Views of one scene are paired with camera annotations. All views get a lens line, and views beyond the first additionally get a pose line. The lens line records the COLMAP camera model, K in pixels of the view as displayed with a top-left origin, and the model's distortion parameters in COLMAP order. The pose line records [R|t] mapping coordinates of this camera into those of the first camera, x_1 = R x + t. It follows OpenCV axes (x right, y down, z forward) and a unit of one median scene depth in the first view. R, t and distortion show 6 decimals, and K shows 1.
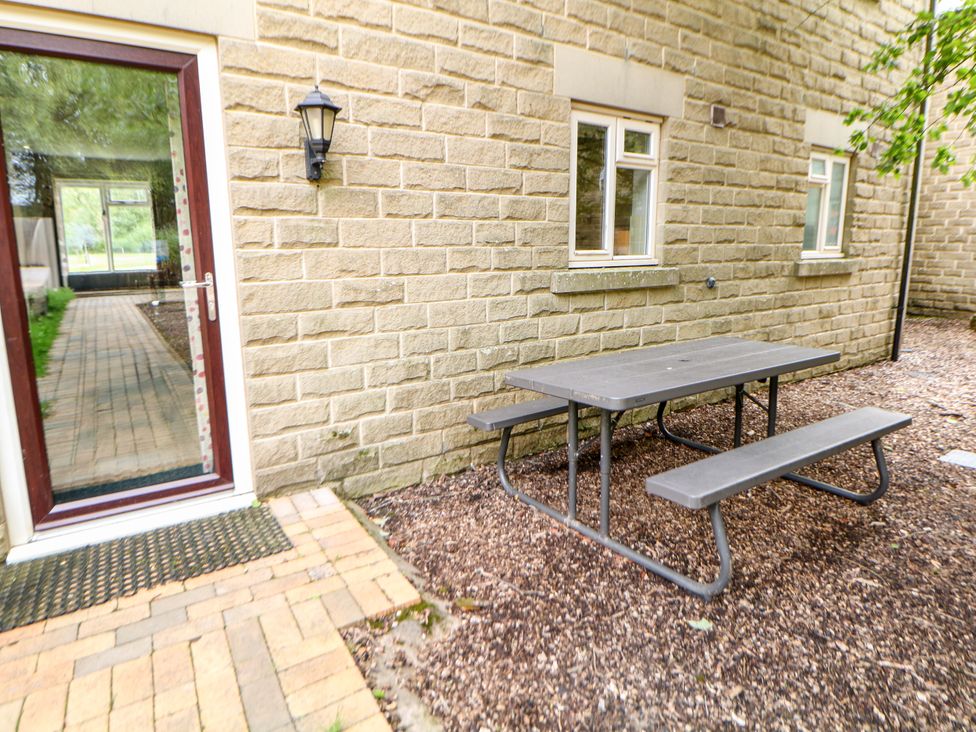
lens RADIAL K [[598.3, 0, 488.9], [0, 598.3, 362.1], [0, 0, 1]] dist [-0.005078, -0.003376]
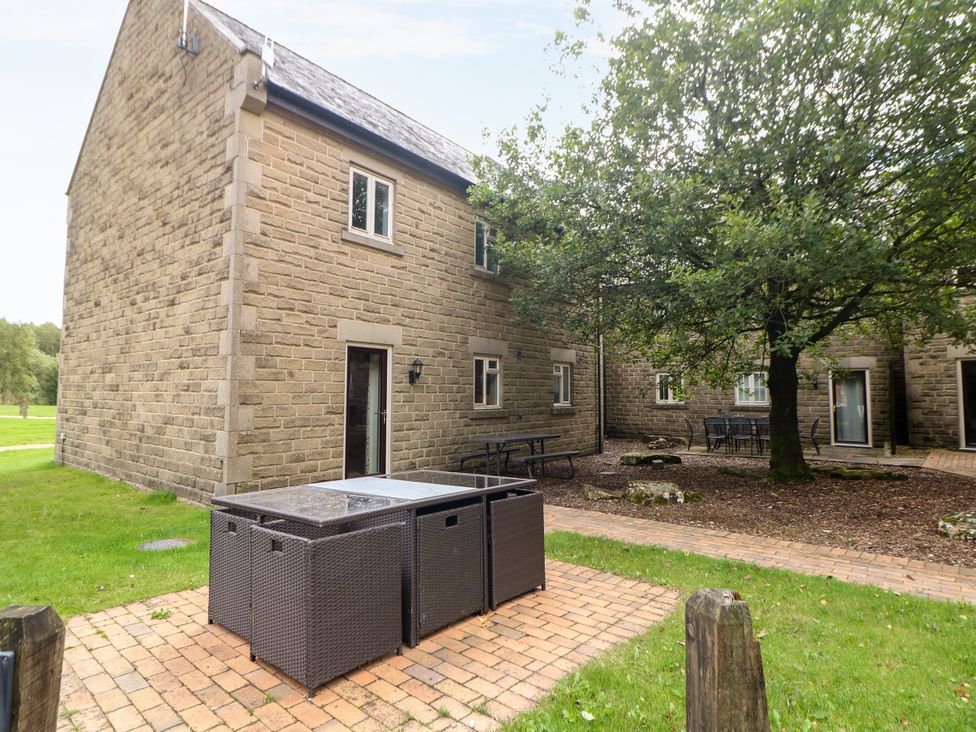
lens RADIAL K [[527.4, 0, 480.2], [0, 527.4, 365.4], [0, 0, 1]] dist [-0.011087, -0.003628]
pose [[0.954585, 0.025938, 0.296809, -0.521865], [0.048356, 0.969507, -0.240247, 0.214775], [-0.293990, 0.243689, 0.924222, -1.215292]]
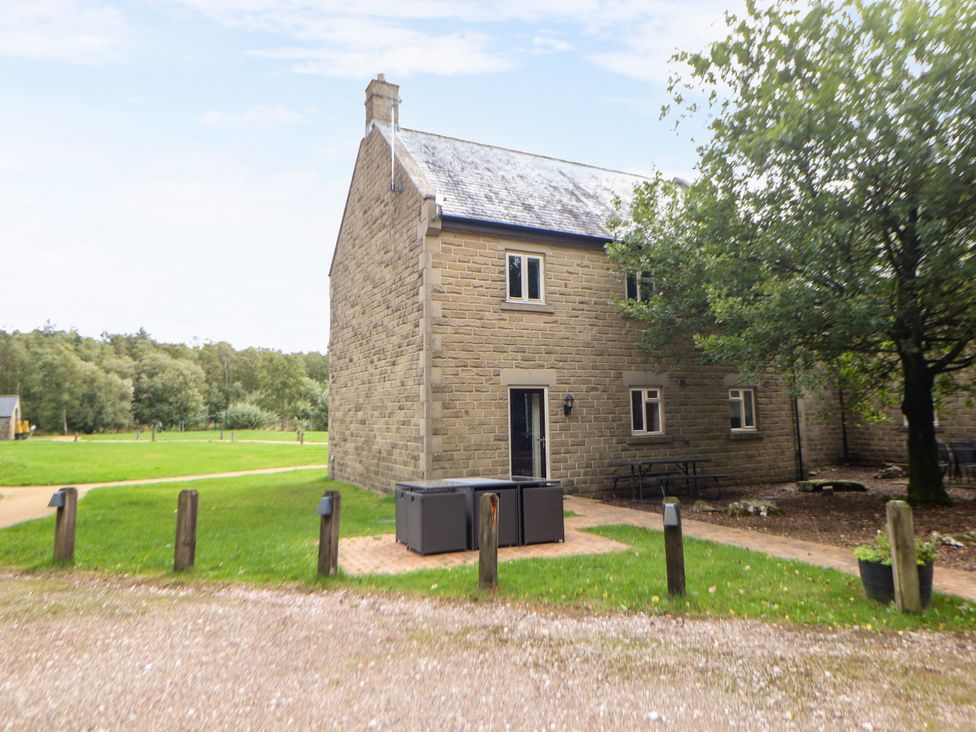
lens RADIAL K [[598.3, 0, 486.0], [0, 598.3, 360.7], [0, 0, 1]] dist [-0.005078, -0.003376]
pose [[0.993432, -0.020268, -0.112616, -0.239991], [-0.012561, 0.958923, -0.283388, 0.331098], [0.113734, 0.282941, 0.952370, -1.992498]]
